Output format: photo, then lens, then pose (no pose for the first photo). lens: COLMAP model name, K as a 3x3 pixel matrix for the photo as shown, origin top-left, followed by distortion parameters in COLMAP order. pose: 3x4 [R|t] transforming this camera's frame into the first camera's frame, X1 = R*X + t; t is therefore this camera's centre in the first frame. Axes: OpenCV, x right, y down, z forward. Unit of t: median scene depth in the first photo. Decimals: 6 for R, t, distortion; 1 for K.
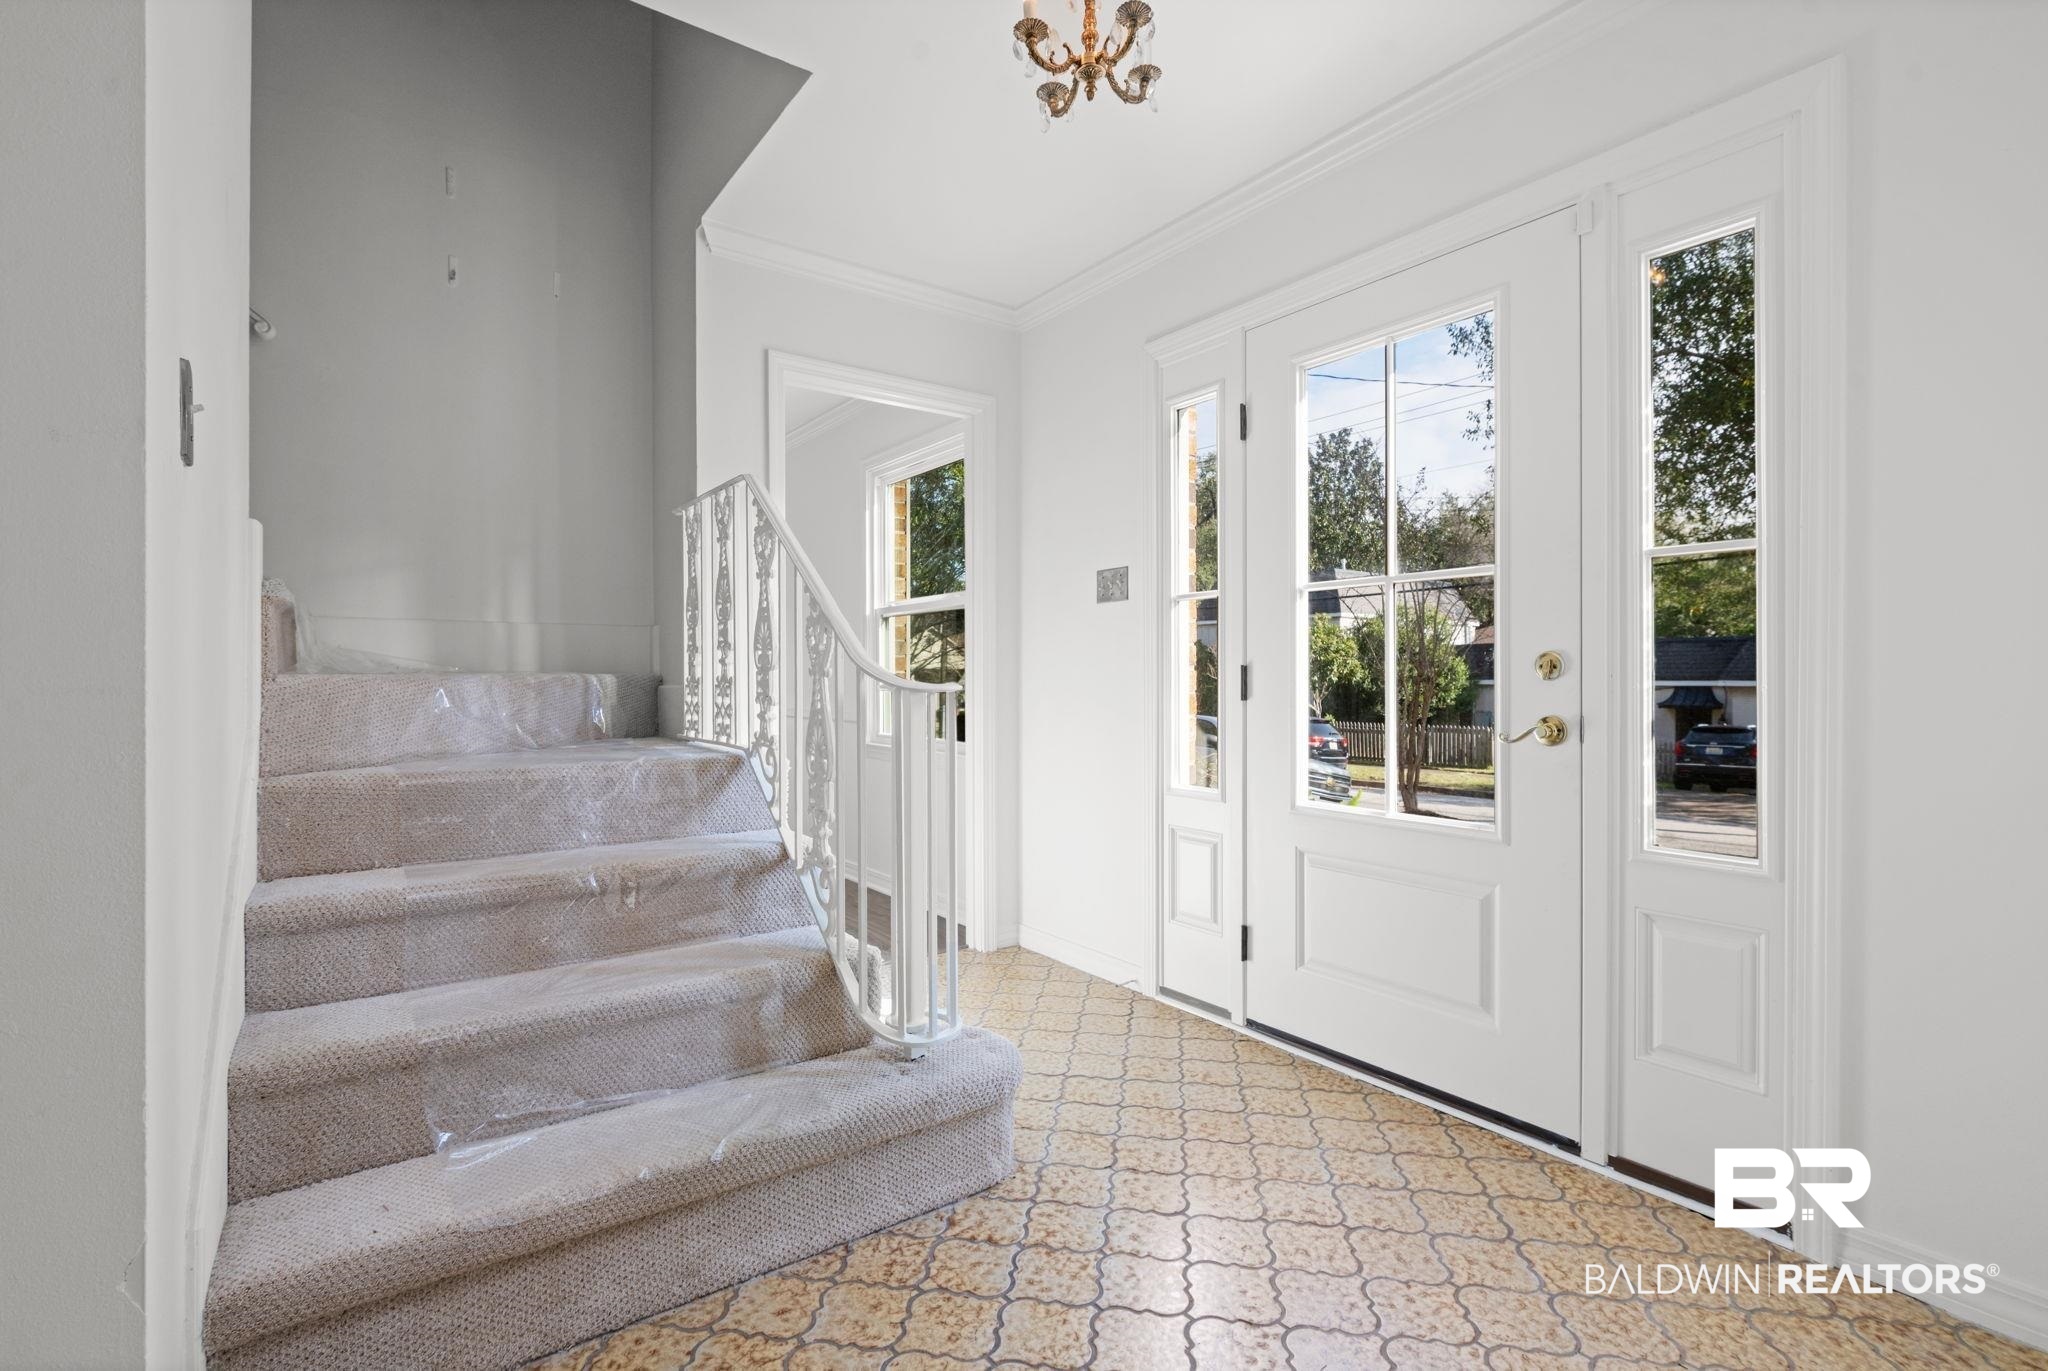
lens RADIAL K [[924.8, 0, 1026.4], [0, 924.8, 678.9], [0, 0, 1]] dist [0.006503, -0.013348]
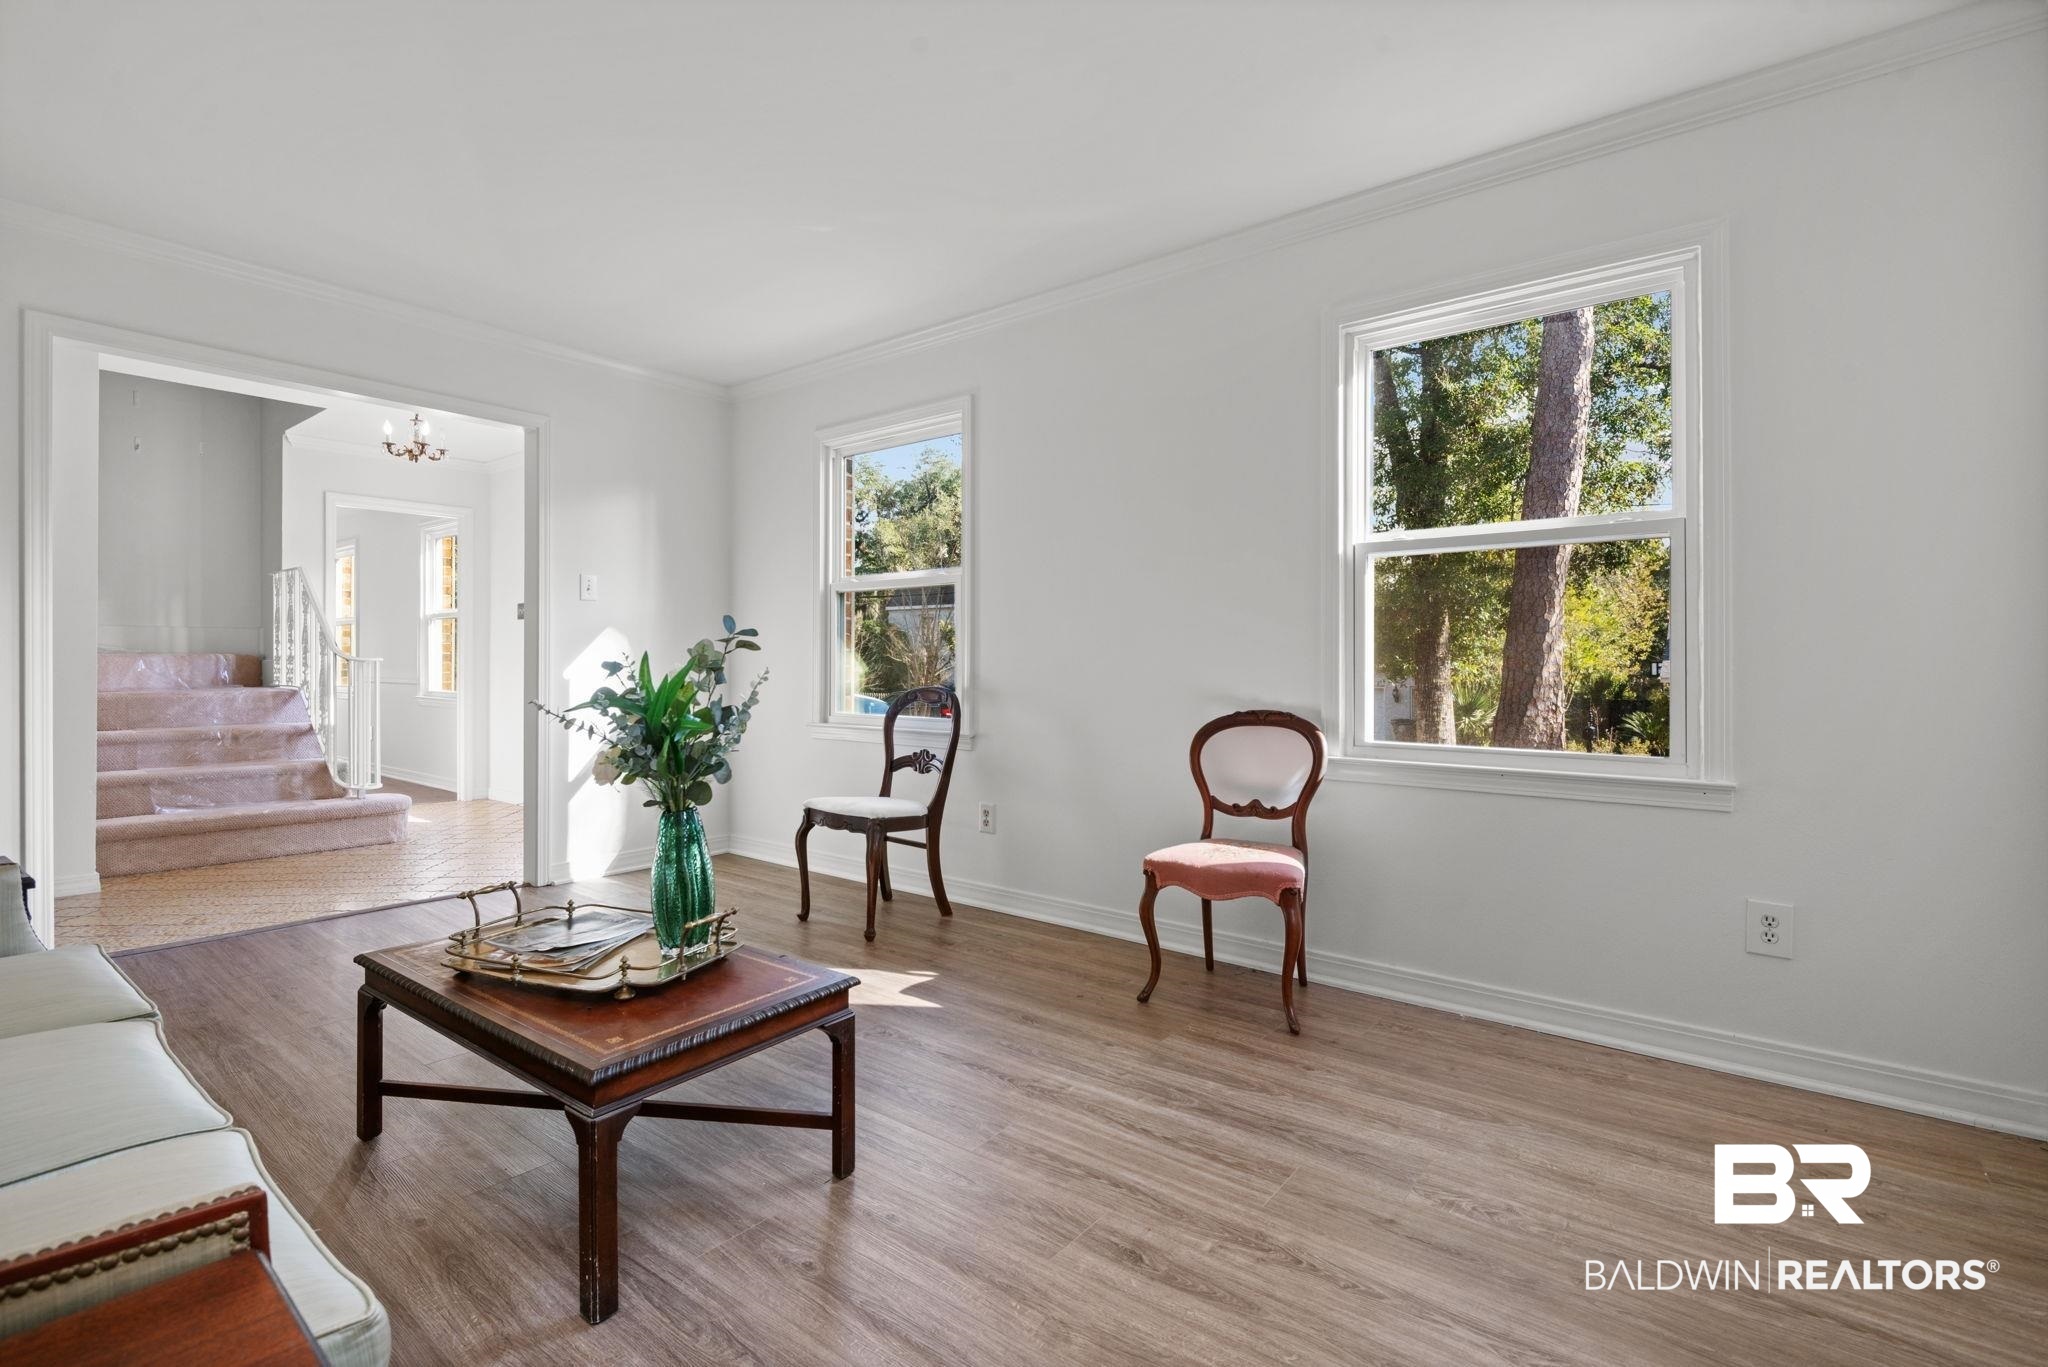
lens RADIAL K [[924.8, 0, 1026.4], [0, 924.8, 676.9], [0, 0, 1]] dist [0.006503, -0.013348]
pose [[0.963981, 0.005103, 0.265923, 0.829904], [-0.010231, 0.999787, 0.017903, -0.009533], [-0.265776, -0.019978, 0.963828, -1.692615]]
